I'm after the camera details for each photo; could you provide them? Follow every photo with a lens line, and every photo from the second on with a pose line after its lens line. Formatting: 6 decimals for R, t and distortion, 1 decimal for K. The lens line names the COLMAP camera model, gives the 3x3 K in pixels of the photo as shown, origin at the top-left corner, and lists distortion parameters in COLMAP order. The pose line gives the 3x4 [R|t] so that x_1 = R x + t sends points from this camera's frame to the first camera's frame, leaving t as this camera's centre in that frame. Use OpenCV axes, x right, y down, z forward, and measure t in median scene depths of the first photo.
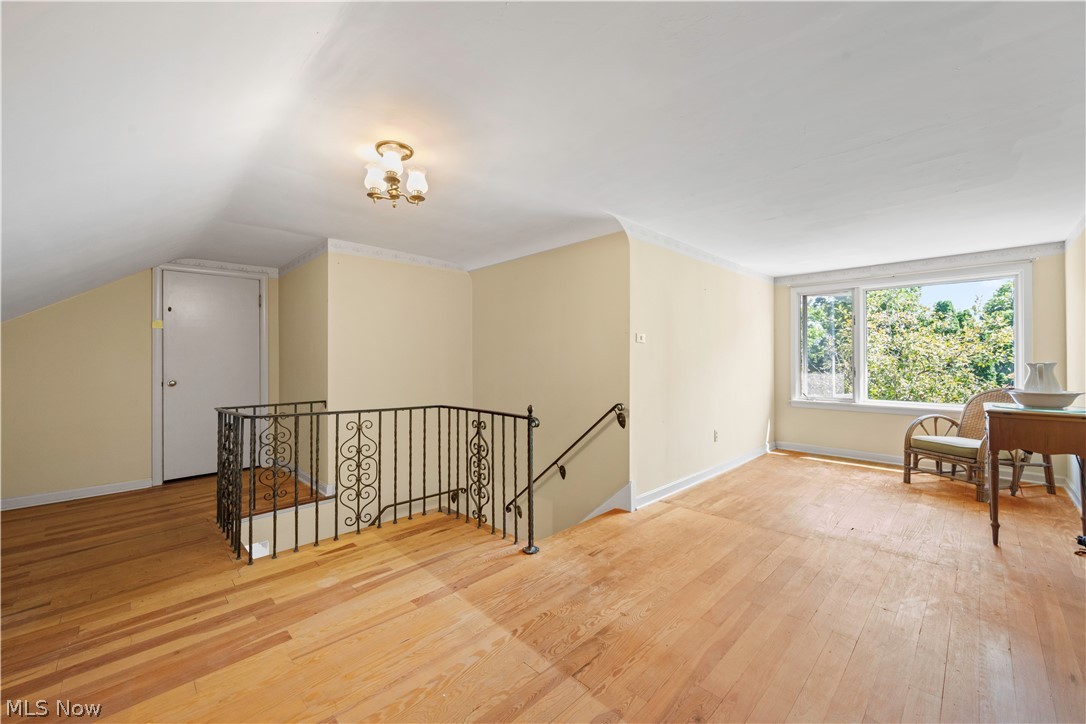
lens RADIAL K [[437.2, 0, 544.7], [0, 437.2, 368.1], [0, 0, 1]] dist [0.000350, 0.000091]
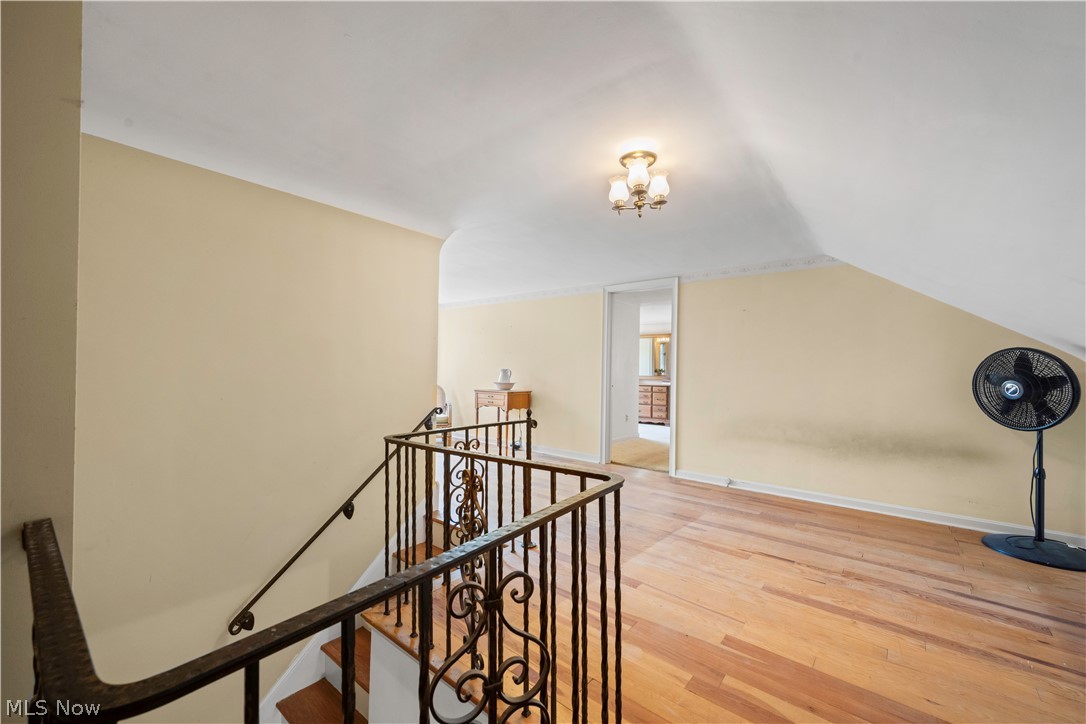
lens RADIAL K [[437.2, 0, 544.7], [0, 437.2, 368.1], [0, 0, 1]] dist [0.000350, 0.000091]
pose [[-0.114989, 0.002071, 0.993365, -1.556831], [-0.000071, 0.999998, -0.002093, -0.015616], [-0.993367, -0.000311, -0.114989, 1.542421]]
